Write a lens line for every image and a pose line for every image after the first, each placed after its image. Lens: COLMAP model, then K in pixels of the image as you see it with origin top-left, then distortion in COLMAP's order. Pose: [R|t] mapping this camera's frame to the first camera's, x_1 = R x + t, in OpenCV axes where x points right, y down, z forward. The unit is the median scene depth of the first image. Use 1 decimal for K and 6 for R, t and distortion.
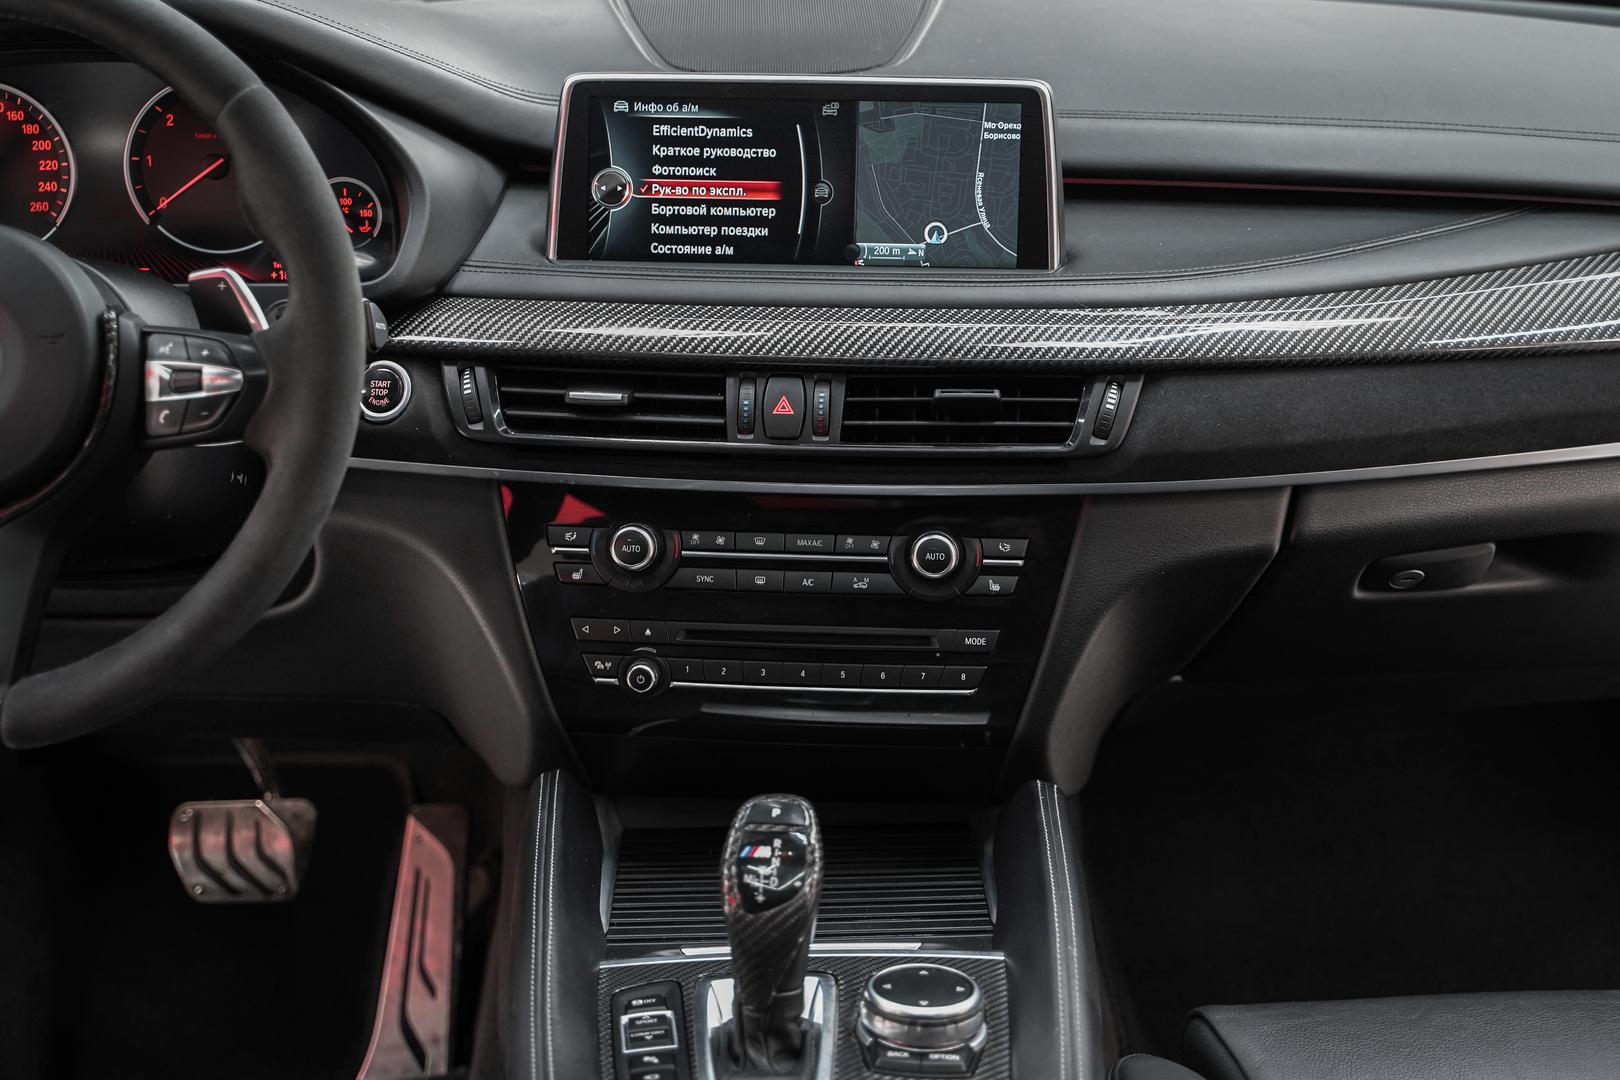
lens RADIAL K [[2233.9, 0, 842.0], [0, 2233.9, 543.4], [0, 0, 1]] dist [0.006689, -0.042967]
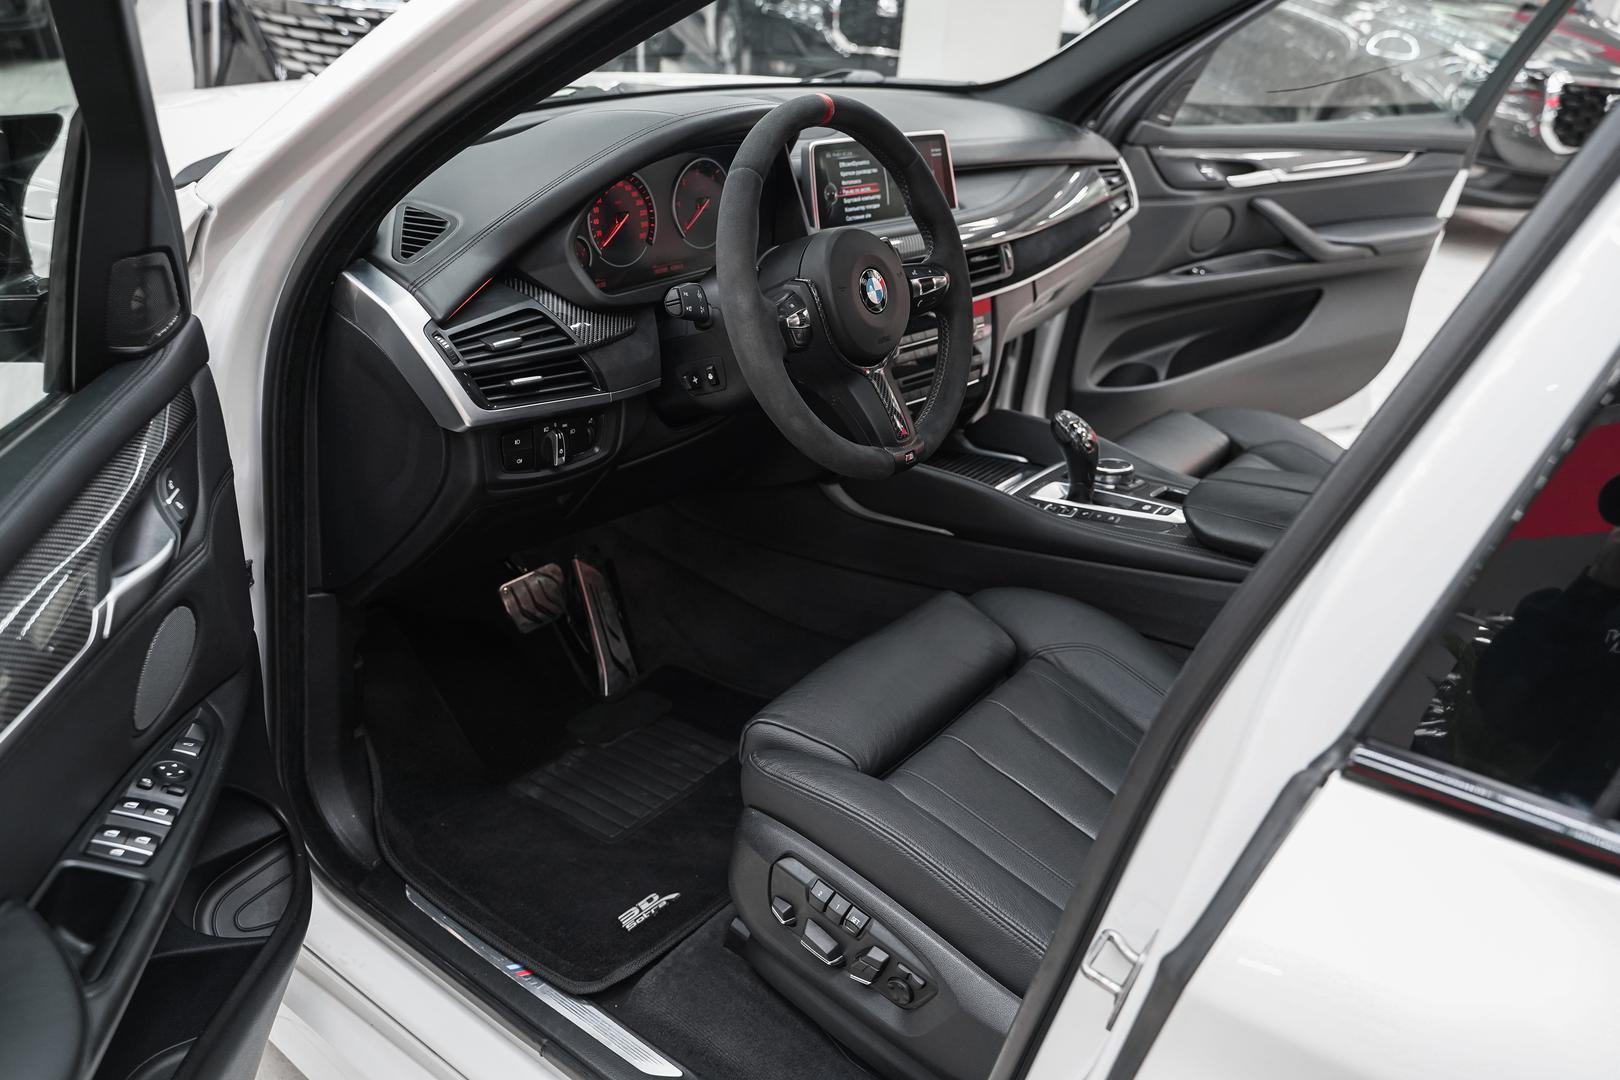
lens RADIAL K [[1294.8, 0, 827.6], [0, 1294.8, 517.8], [0, 0, 1]] dist [-0.011925, 0.000701]
pose [[0.597038, -0.289772, 0.748049, -1.150196], [0.226089, 0.955463, 0.189670, -0.096896], [-0.769694, 0.055886, 0.635962, 0.214551]]
